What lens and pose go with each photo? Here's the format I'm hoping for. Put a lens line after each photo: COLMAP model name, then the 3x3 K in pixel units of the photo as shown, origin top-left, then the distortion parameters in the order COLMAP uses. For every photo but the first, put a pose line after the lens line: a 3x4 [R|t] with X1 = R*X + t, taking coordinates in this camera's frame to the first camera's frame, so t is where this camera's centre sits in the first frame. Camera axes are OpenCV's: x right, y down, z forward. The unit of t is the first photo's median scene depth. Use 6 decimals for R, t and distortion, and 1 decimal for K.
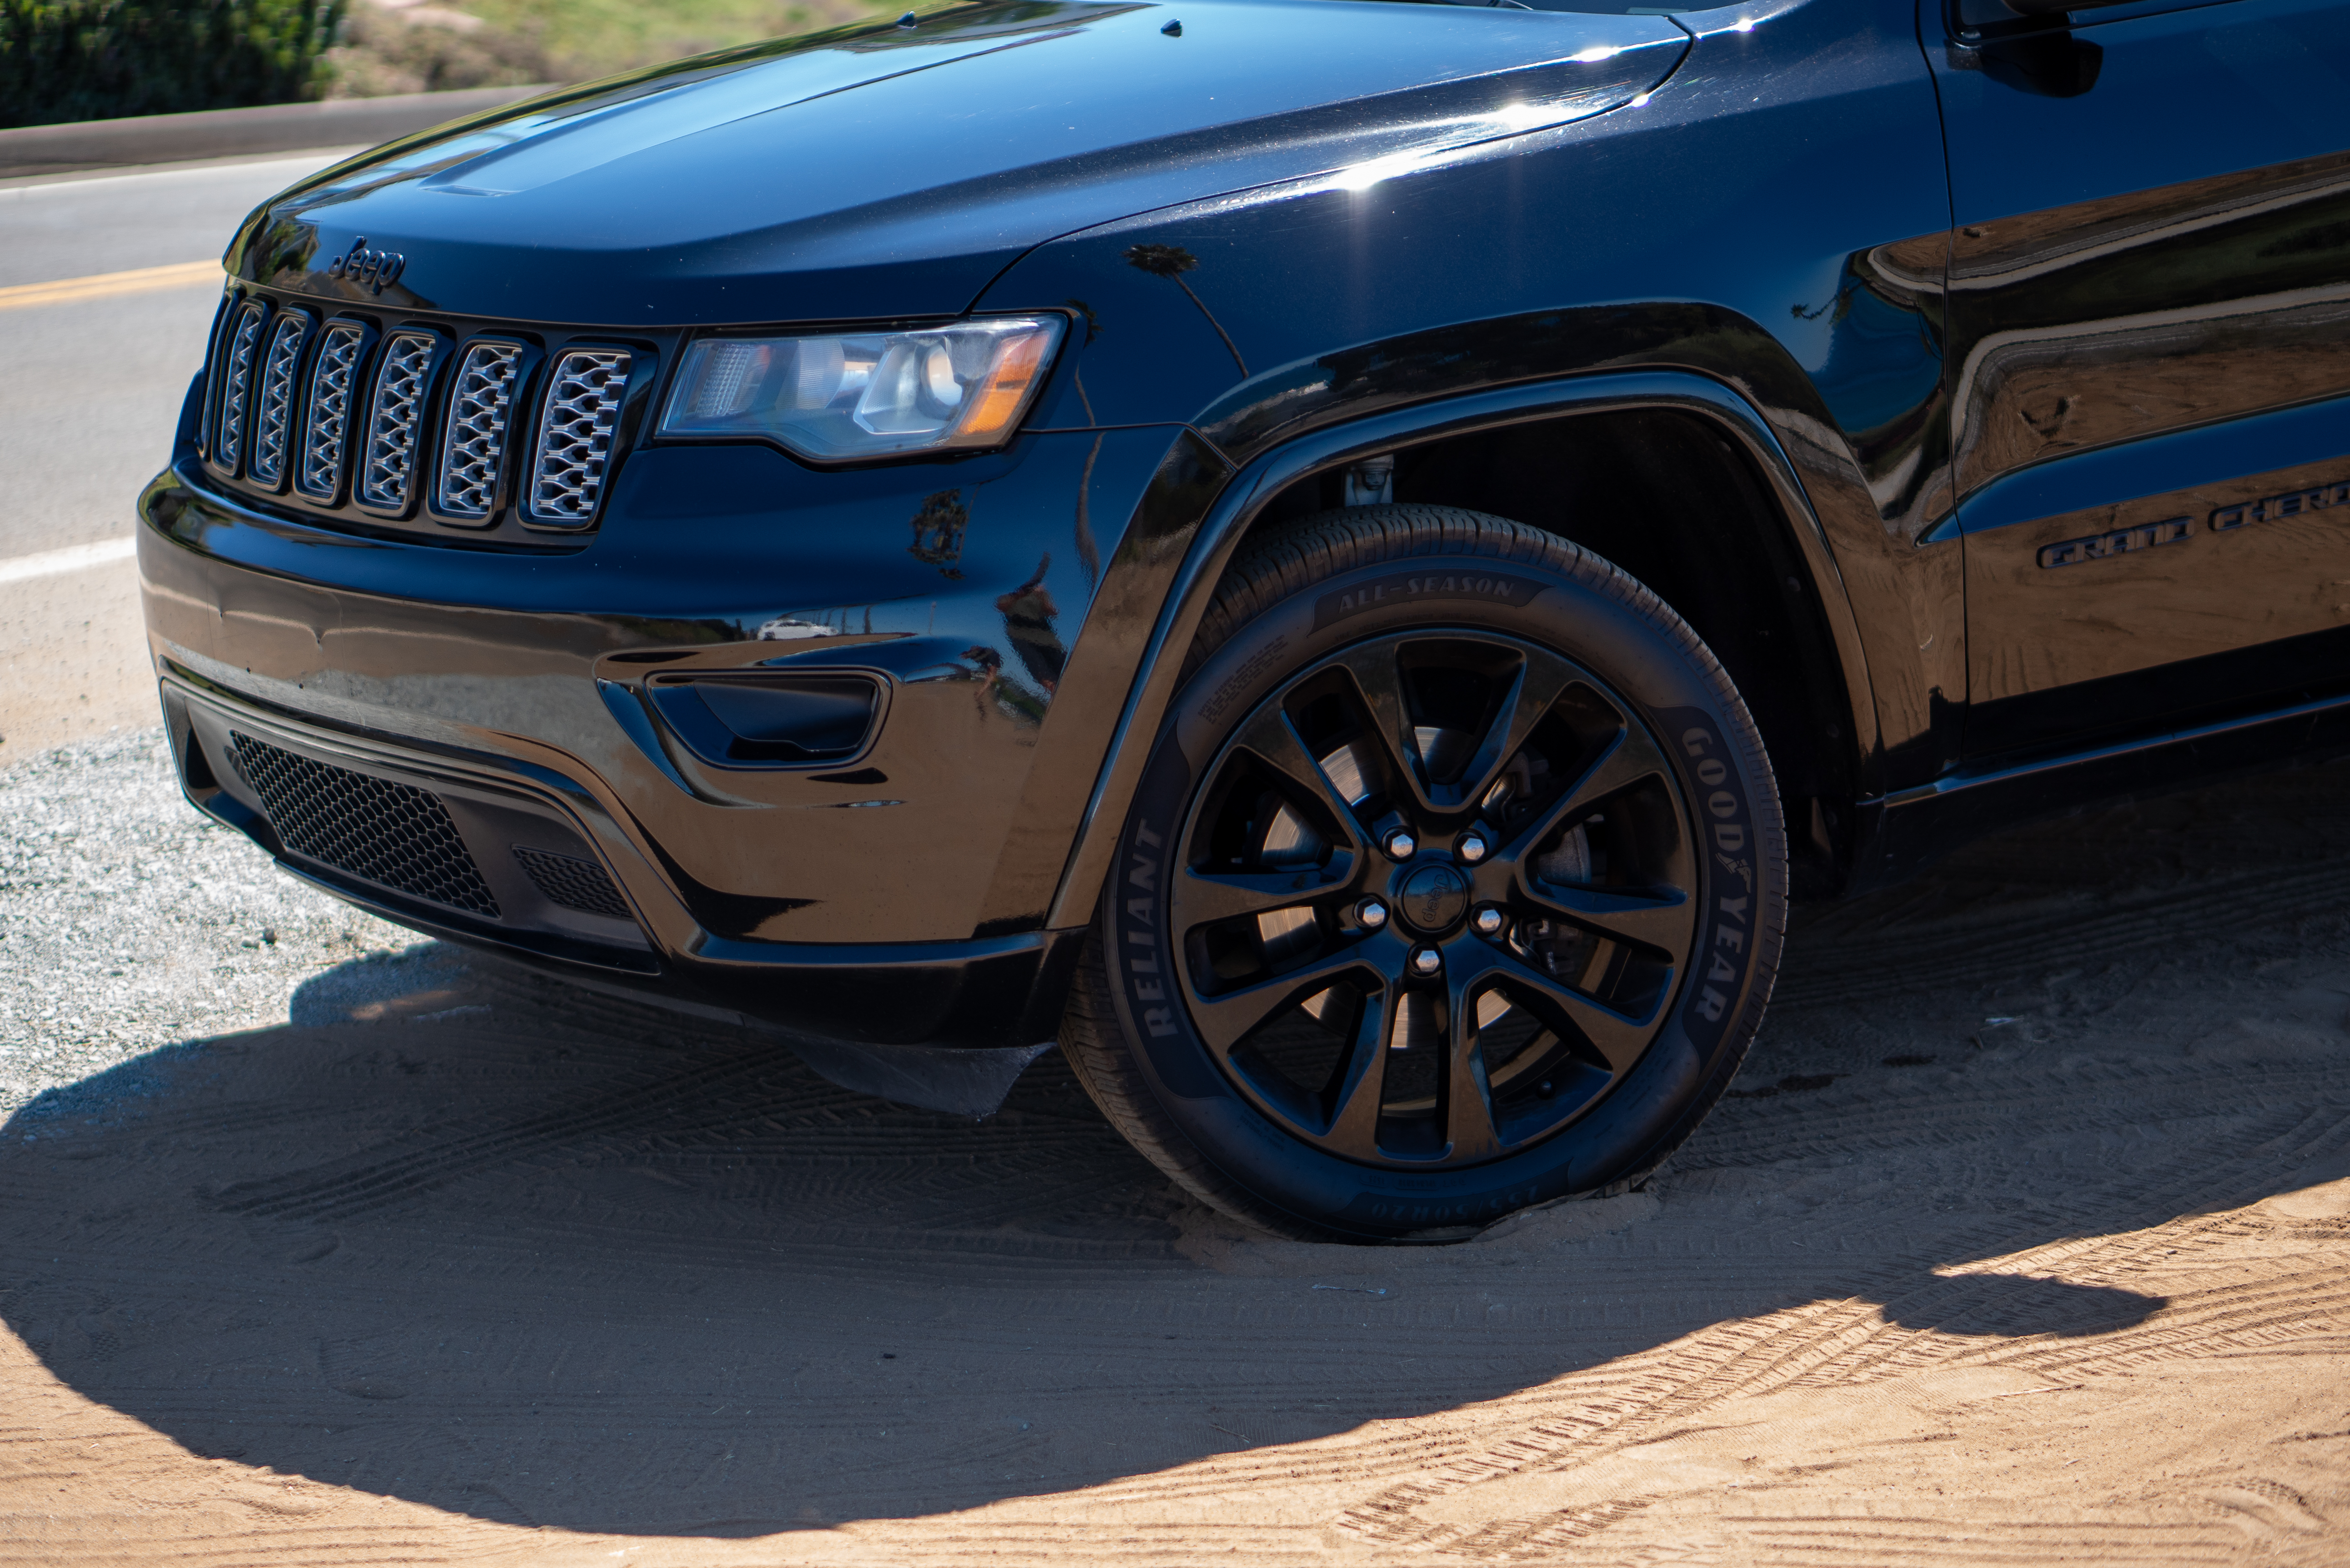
lens RADIAL K [[5039.8, 0, 1175.0], [0, 5039.8, 784.0], [0, 0, 1]] dist [0.101004, -0.681823]
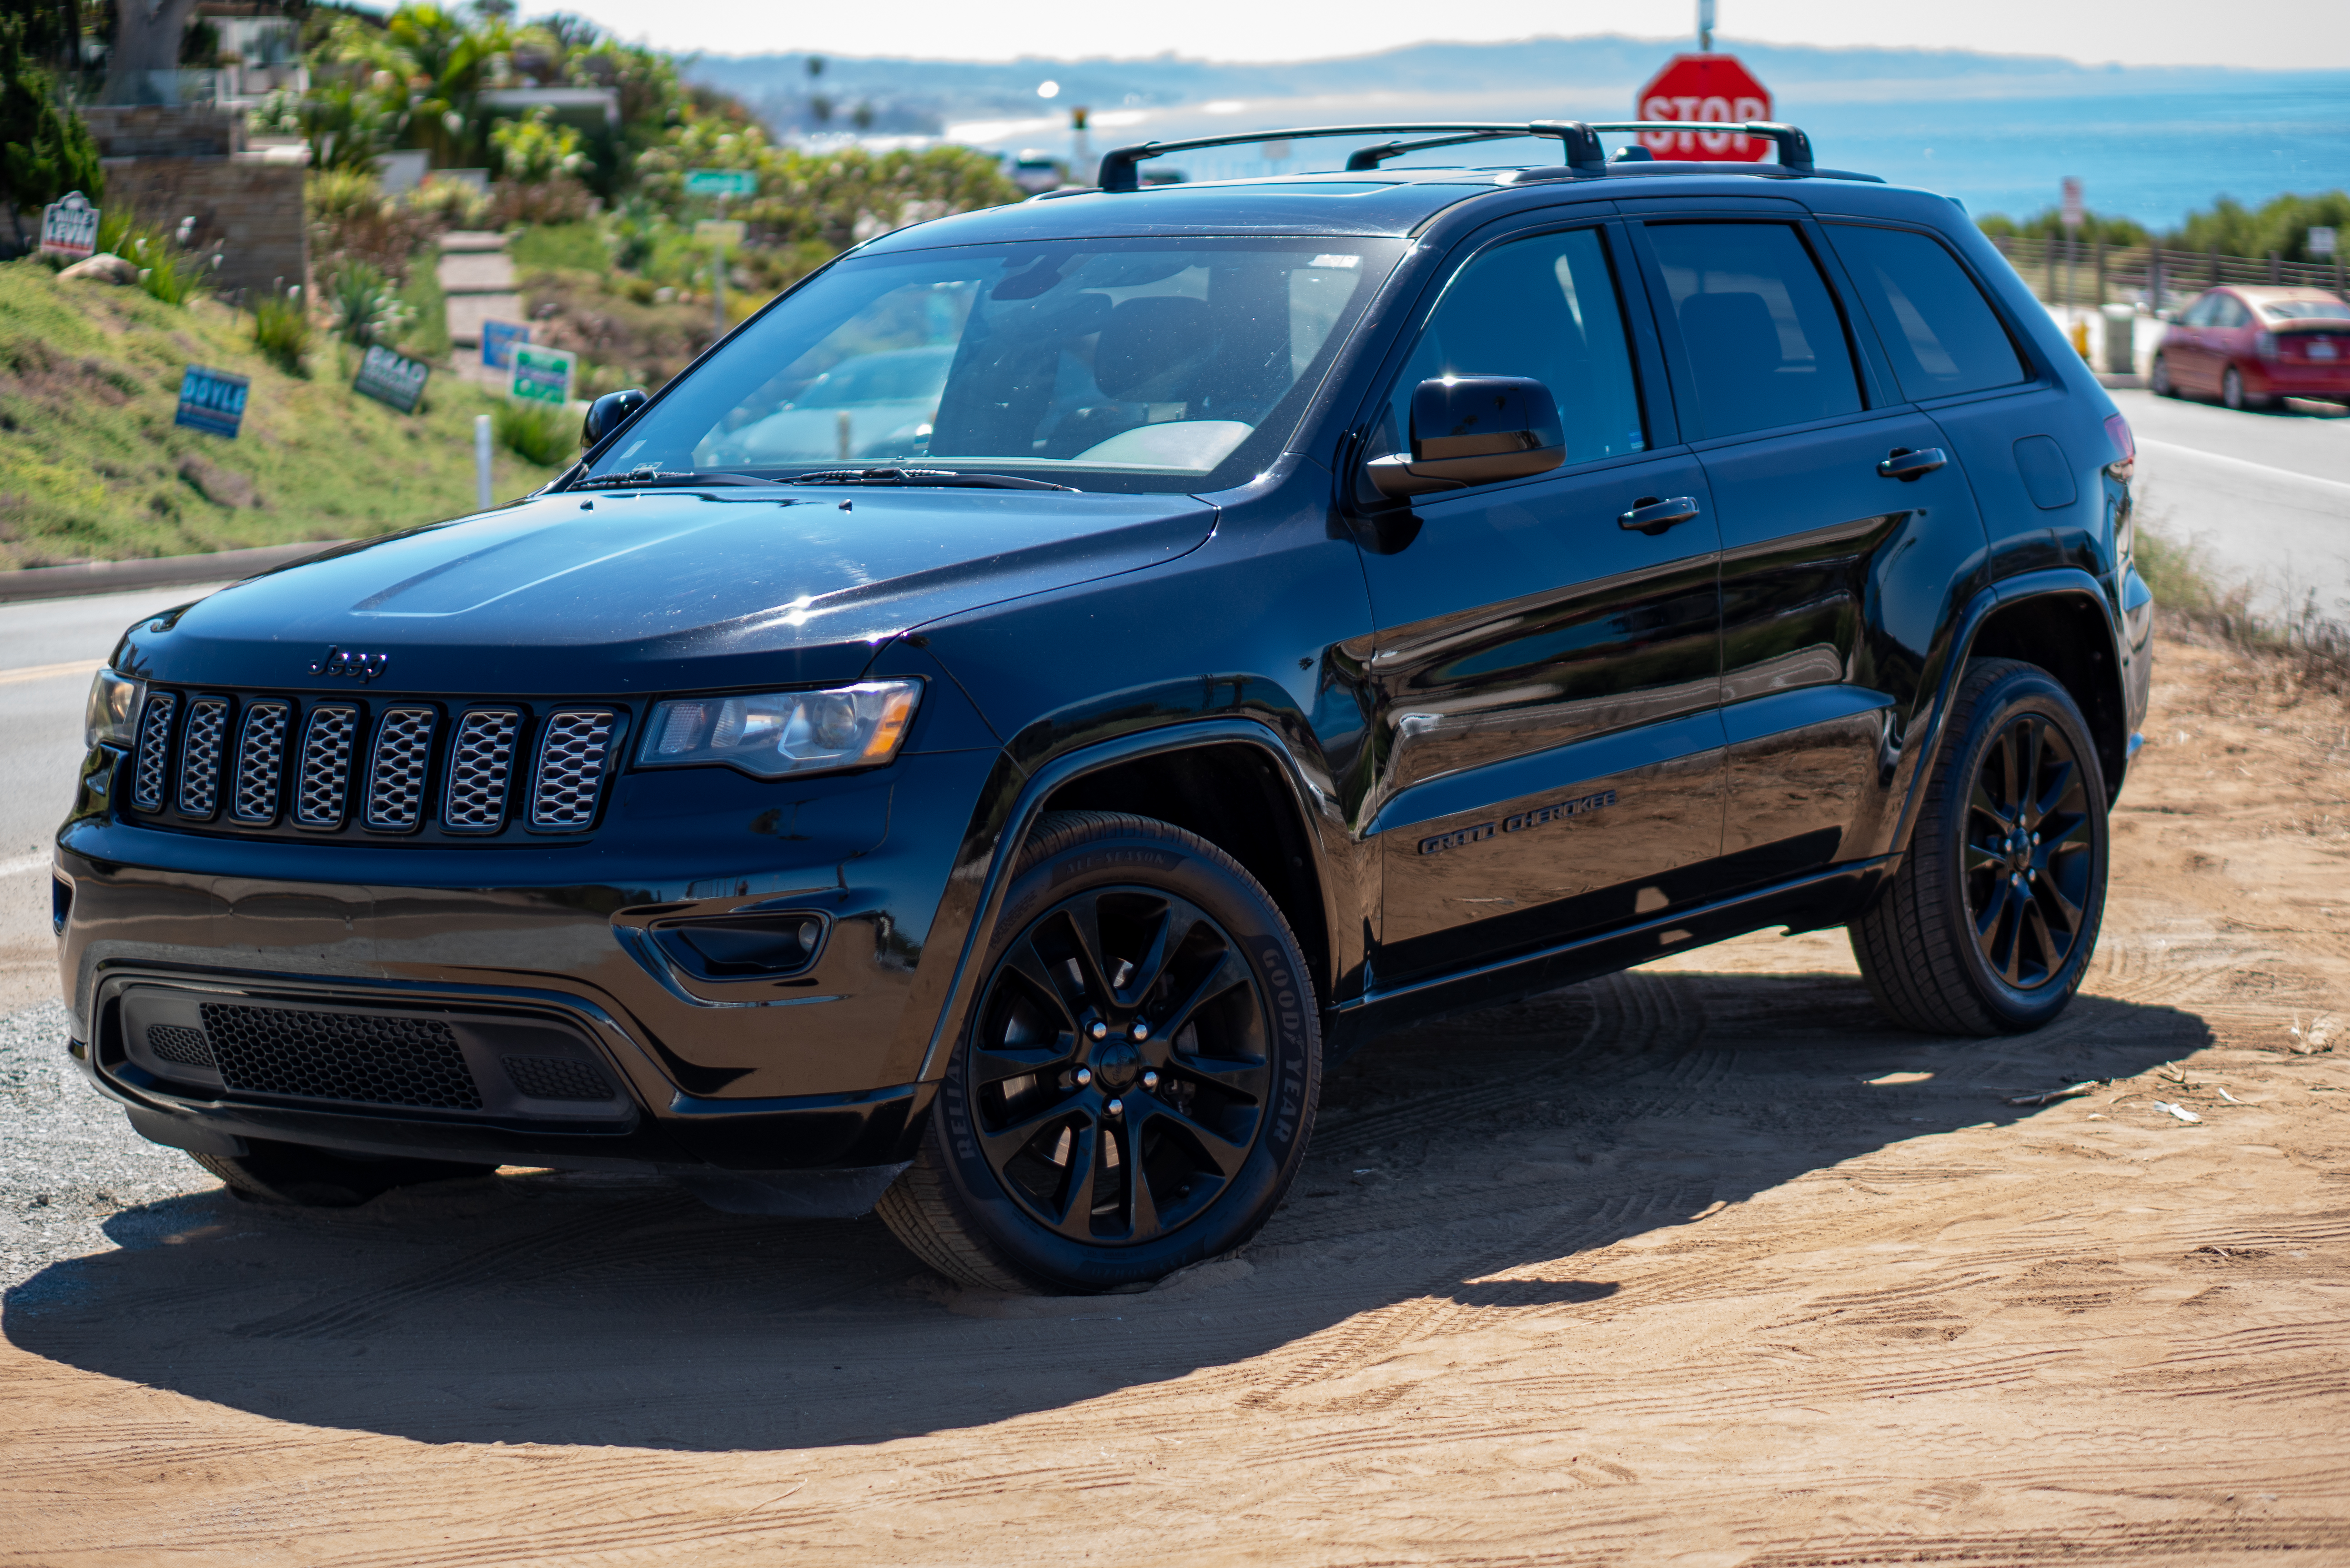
lens RADIAL K [[5039.8, 0, 1175.0], [0, 5039.8, 784.0], [0, 0, 1]] dist [0.101004, -0.681823]
pose [[0.940588, -0.016360, 0.339156, -0.446954], [0.054922, 0.993016, -0.104415, 0.098277], [-0.335079, 0.116839, 0.934917, -0.436524]]
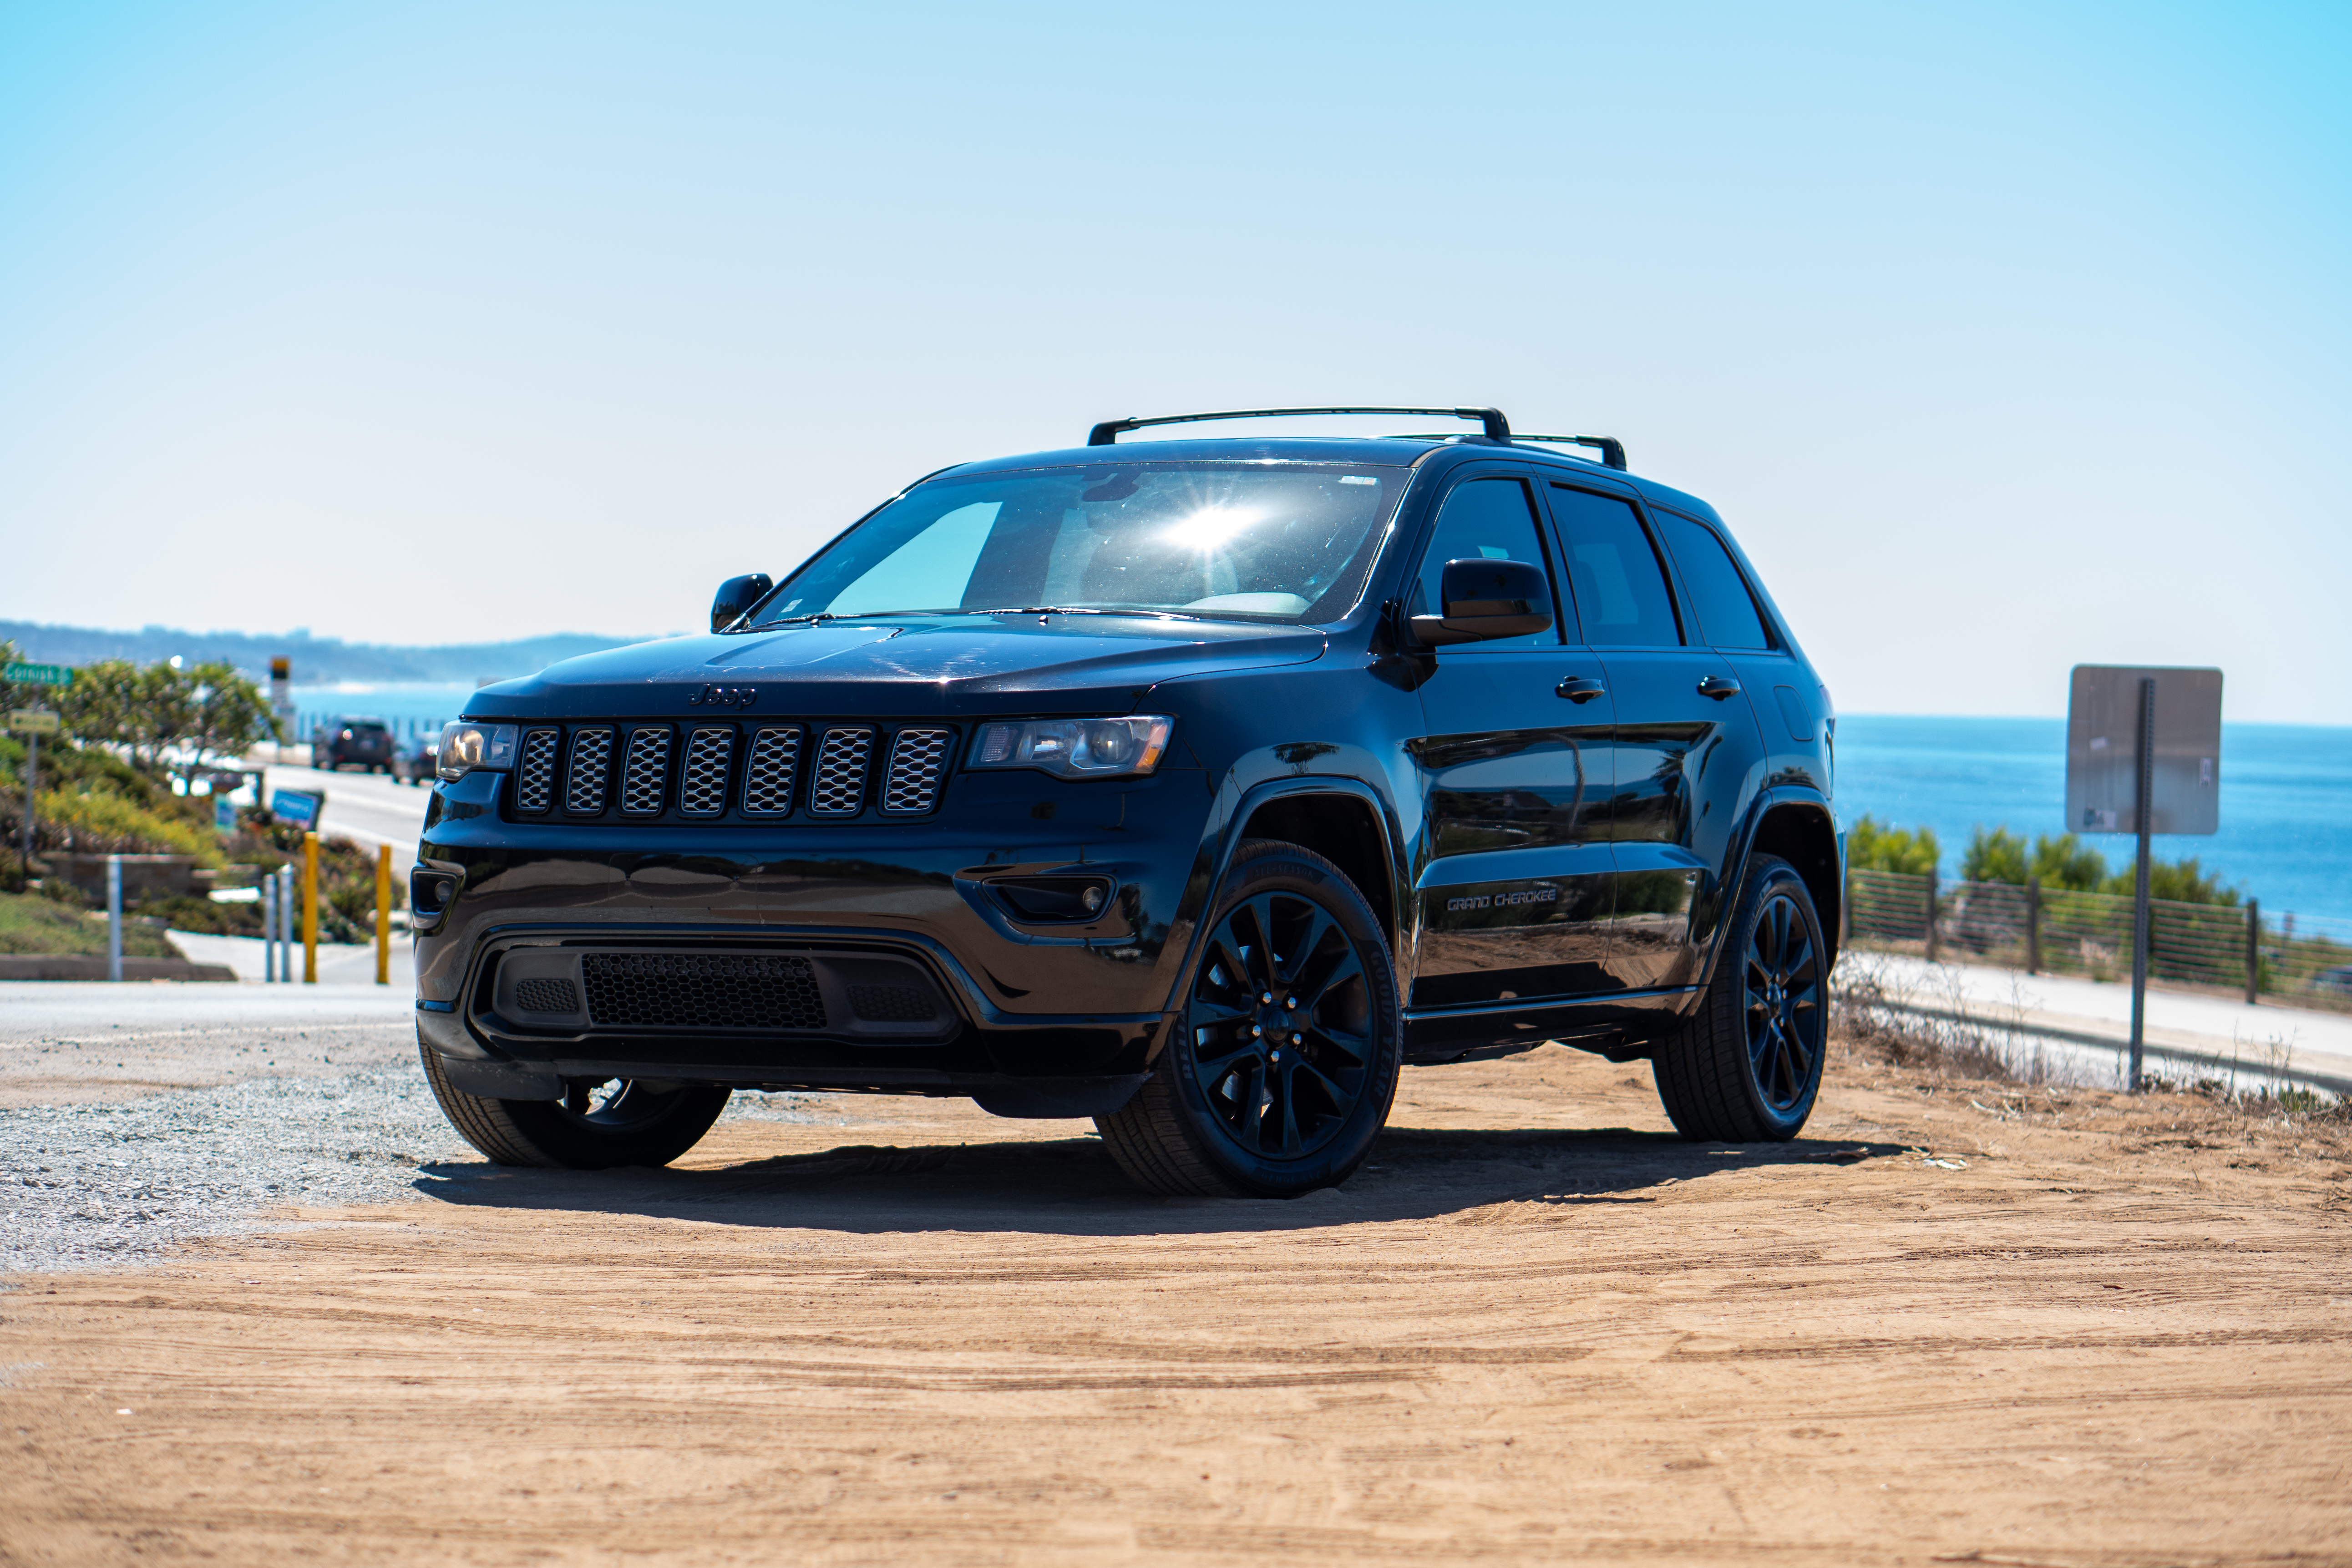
lens RADIAL K [[5044.2, 0, 1176.0], [0, 5044.2, 784.0], [0, 0, 1]] dist [0.101004, -0.681823]
pose [[0.866110, 0.066616, 0.495394, -0.997539], [0.047885, 0.975464, -0.214890, 0.362847], [-0.497554, 0.209840, 0.841669, -0.710857]]
